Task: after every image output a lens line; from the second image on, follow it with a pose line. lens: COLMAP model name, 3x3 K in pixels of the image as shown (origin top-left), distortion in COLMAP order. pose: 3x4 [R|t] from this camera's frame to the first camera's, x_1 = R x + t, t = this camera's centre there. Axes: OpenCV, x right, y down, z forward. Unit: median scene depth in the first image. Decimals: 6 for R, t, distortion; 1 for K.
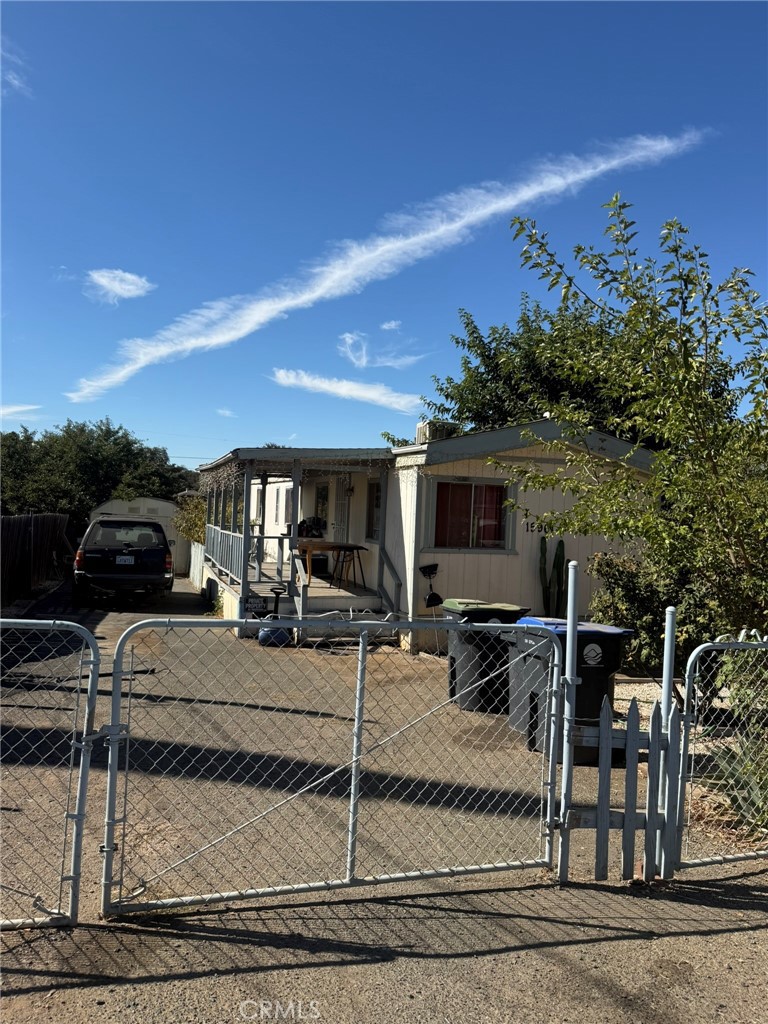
lens RADIAL K [[728.1, 0, 384.5], [0, 728.1, 512.7], [0, 0, 1]] dist [0.044096, -0.001648]
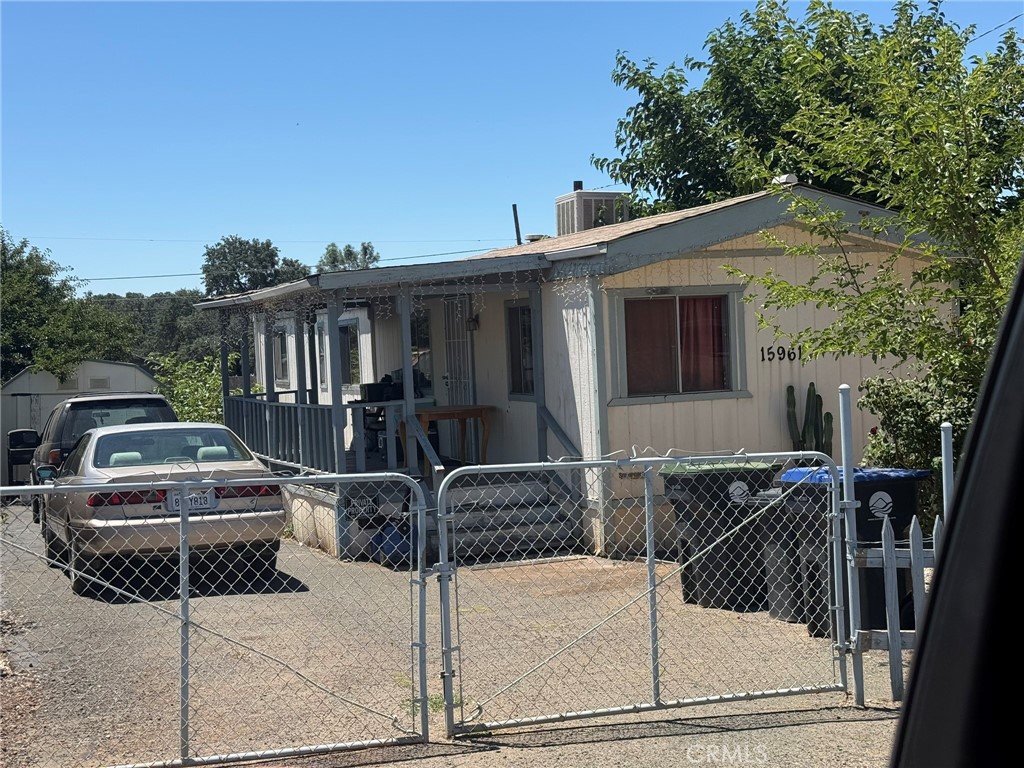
lens RADIAL K [[1418.9, 0, 510.2], [0, 1418.9, 382.2], [0, 0, 1]] dist [0.116293, 0.000000]
pose [[0.995545, -0.087529, 0.035062, -0.251143], [0.086709, 0.995938, 0.024266, -0.020100], [-0.037043, -0.021118, 0.999091, -0.891820]]
